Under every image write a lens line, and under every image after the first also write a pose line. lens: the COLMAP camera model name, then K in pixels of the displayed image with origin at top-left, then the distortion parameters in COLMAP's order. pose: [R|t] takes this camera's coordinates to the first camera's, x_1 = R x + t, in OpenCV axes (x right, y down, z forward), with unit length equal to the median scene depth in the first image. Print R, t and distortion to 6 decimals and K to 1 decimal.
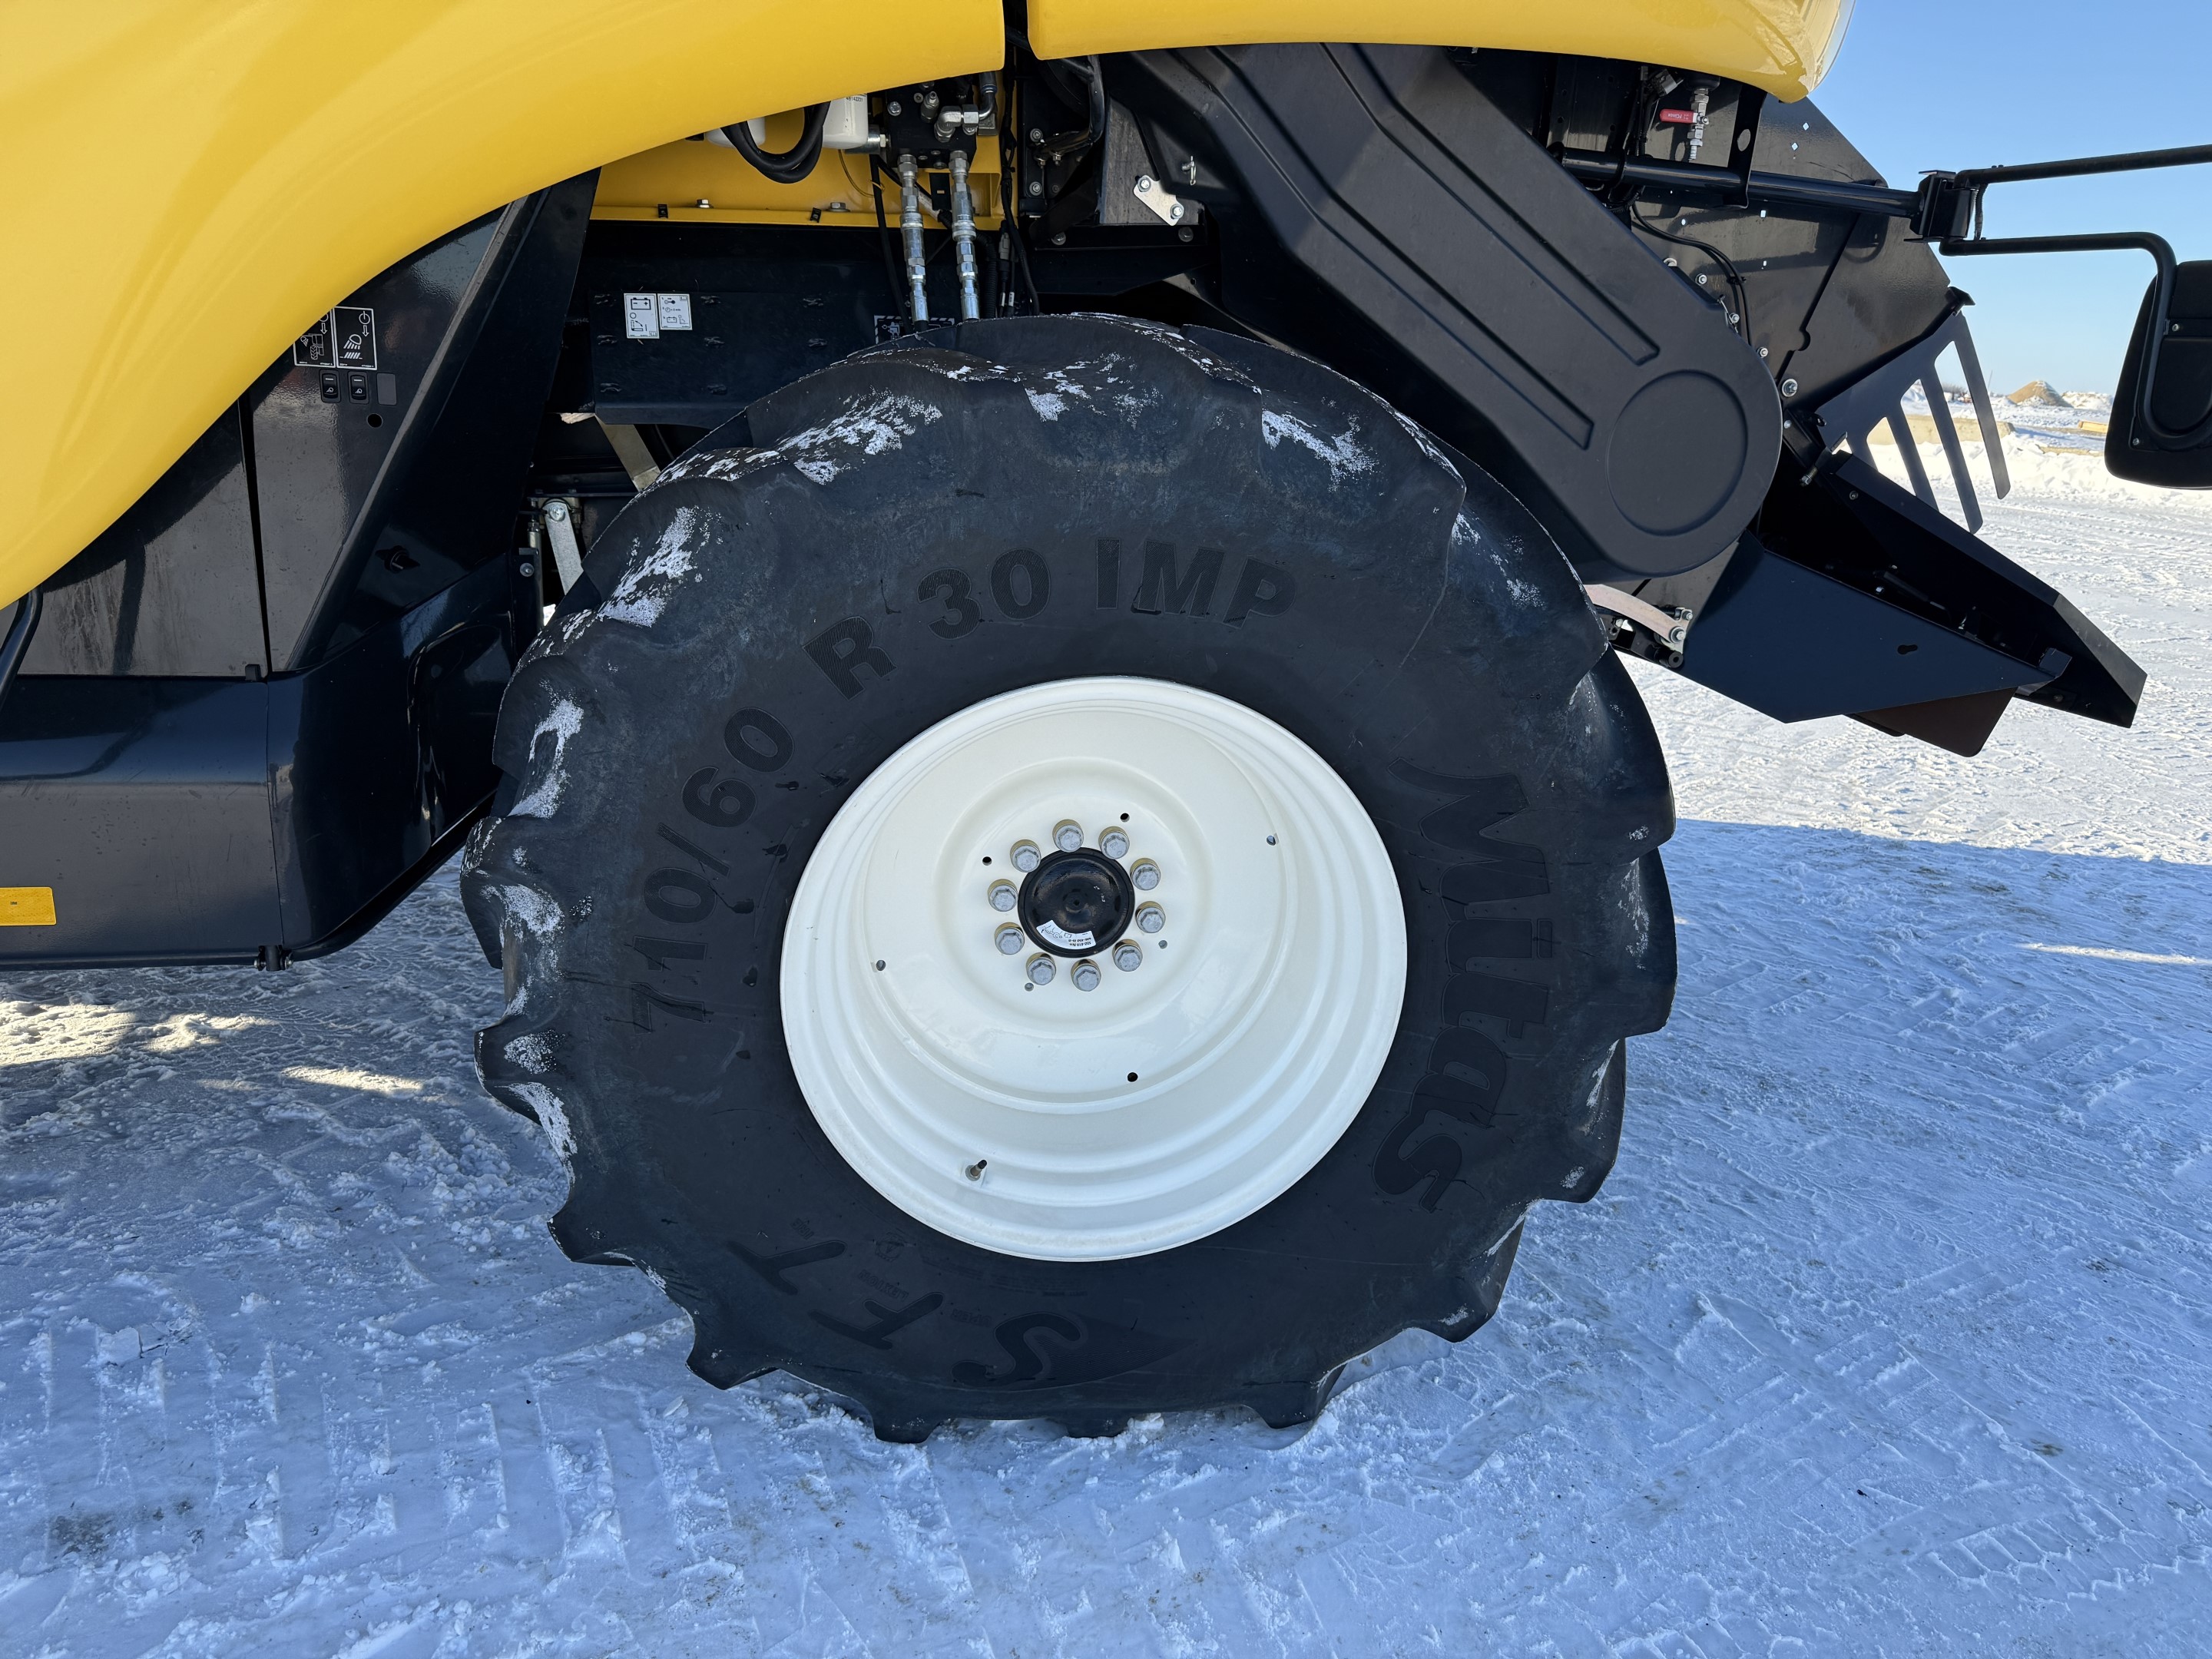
lens RADIAL K [[1565.9, 0, 1112.9], [0, 1565.9, 833.8], [0, 0, 1]] dist [0.038077, -0.011388]
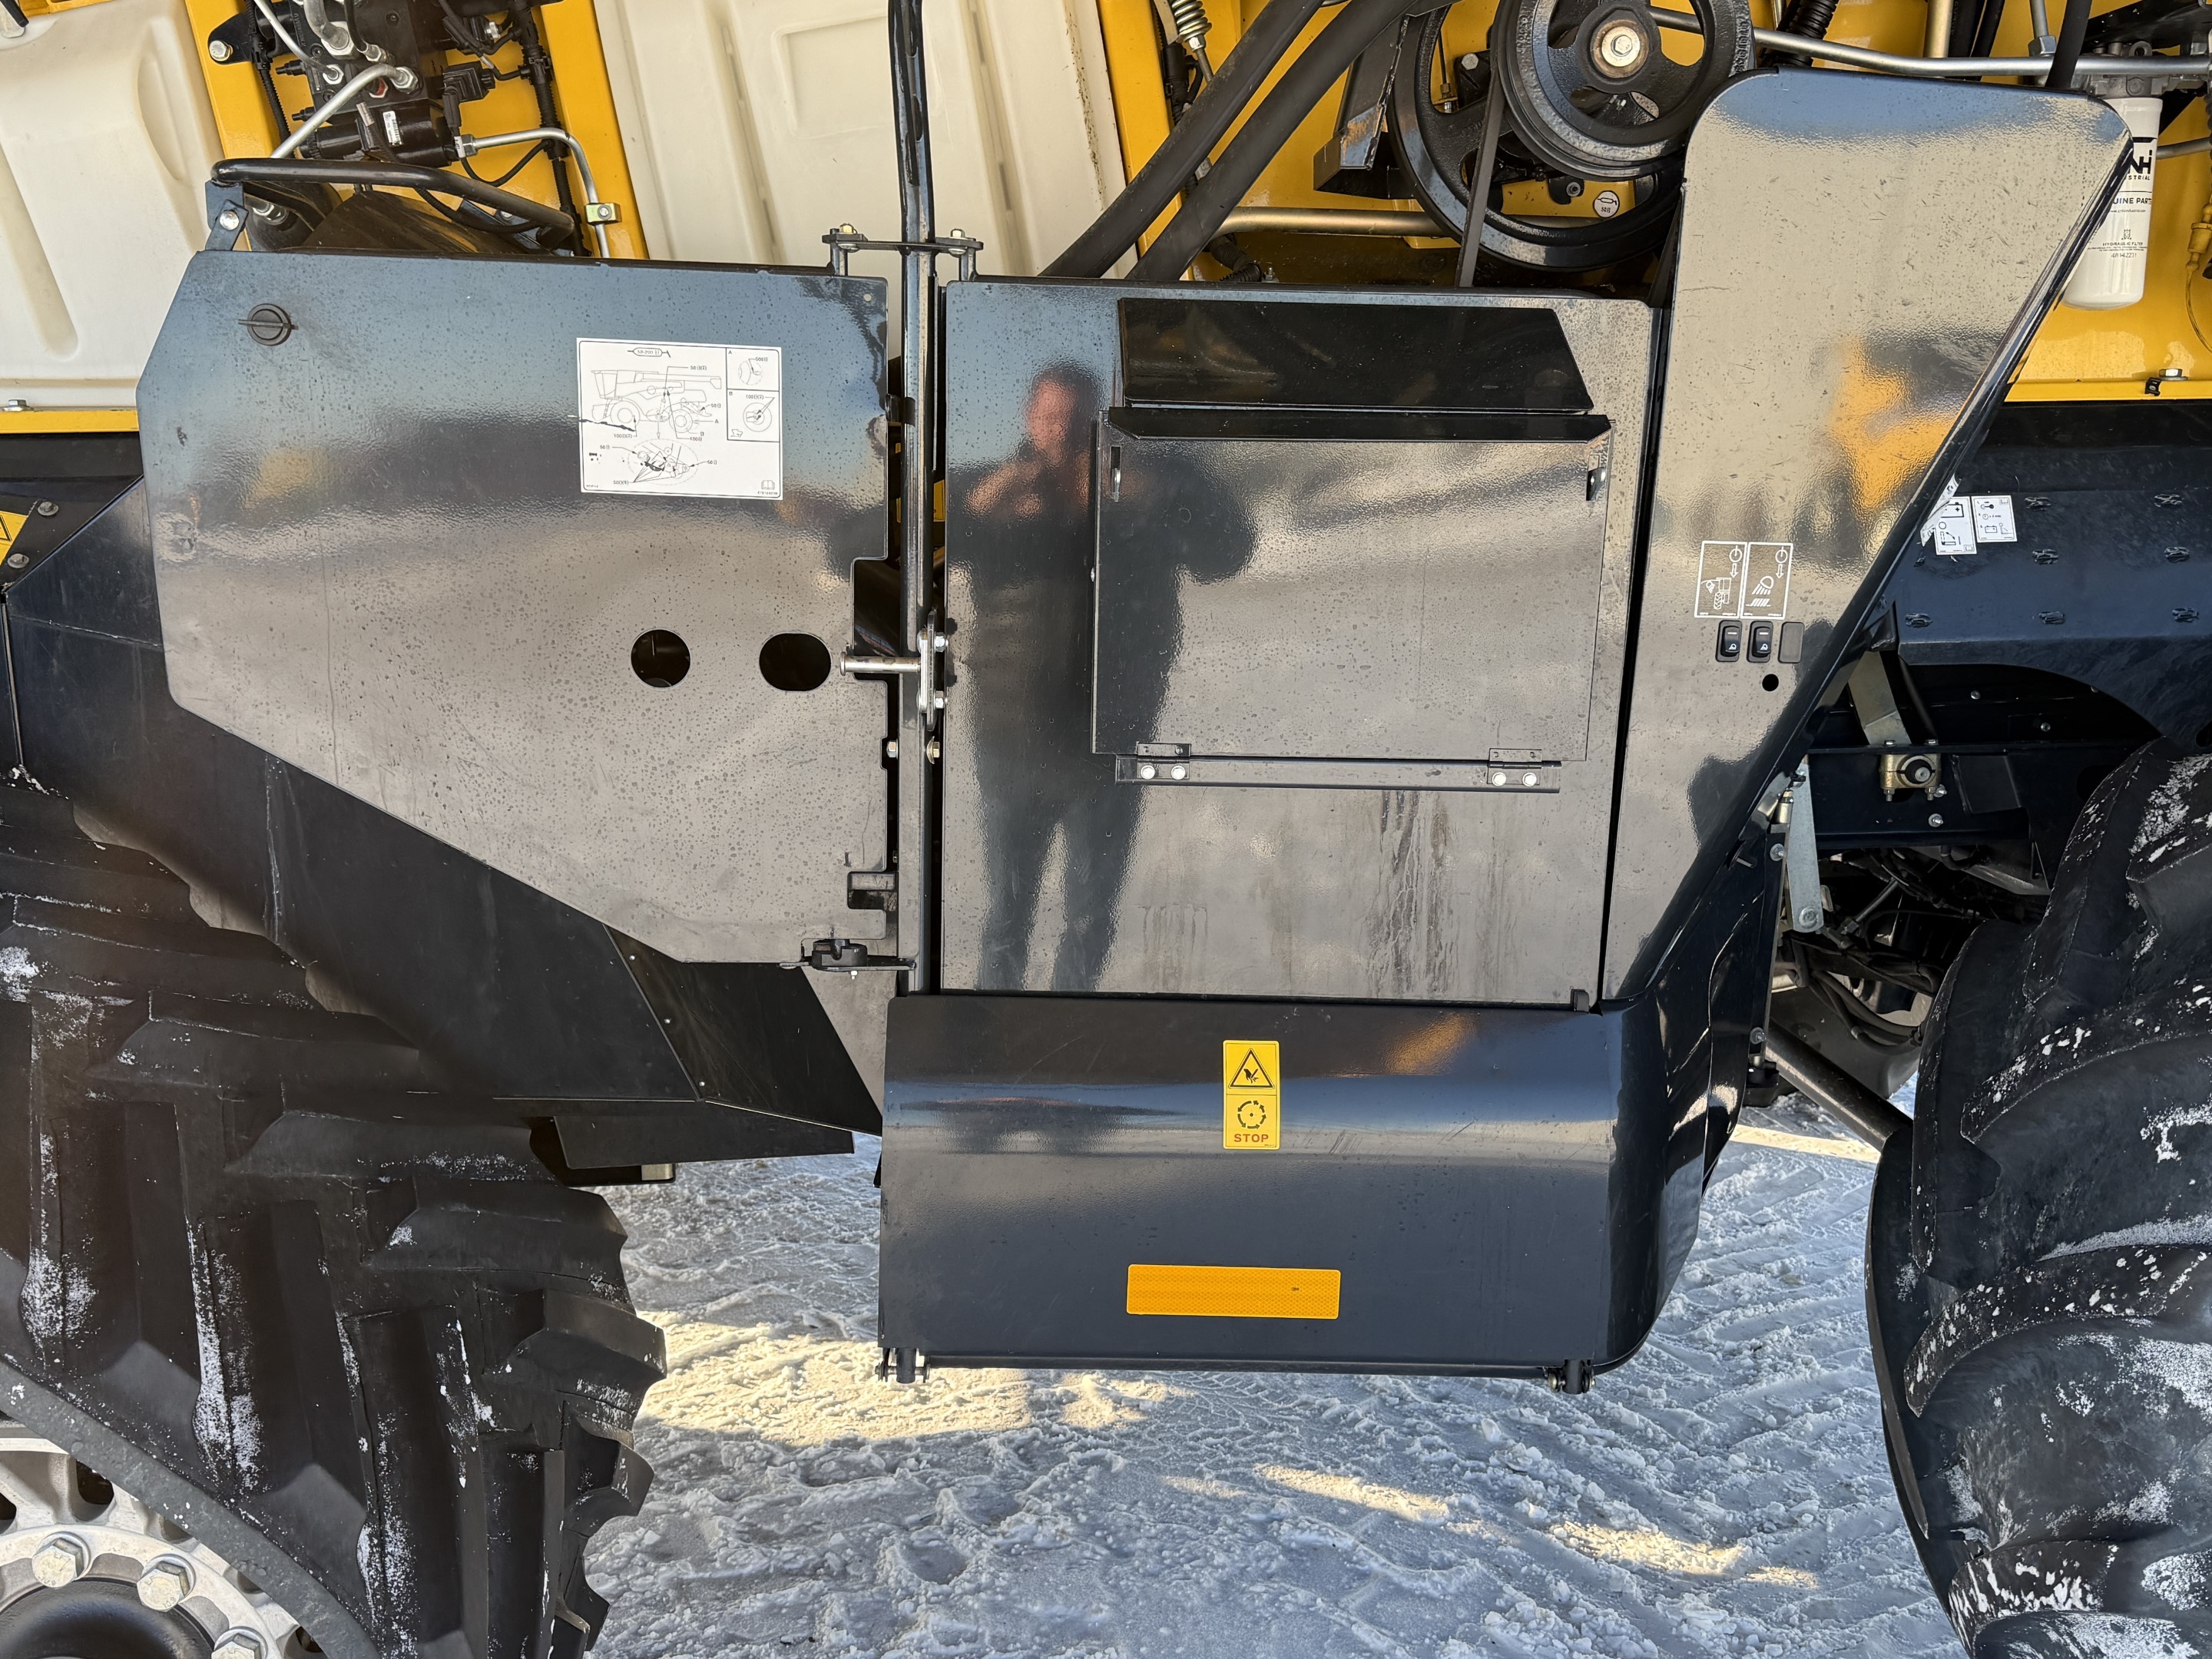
lens RADIAL K [[1967.1, 0, 1084.0], [0, 1967.1, 813.2], [0, 0, 1]] dist [0.066051, -0.044423]
pose [[0.981529, 0.007179, -0.191177, -0.476997], [-0.031463, 0.991747, -0.124294, -0.051252], [0.188707, 0.128013, 0.973654, -0.002189]]
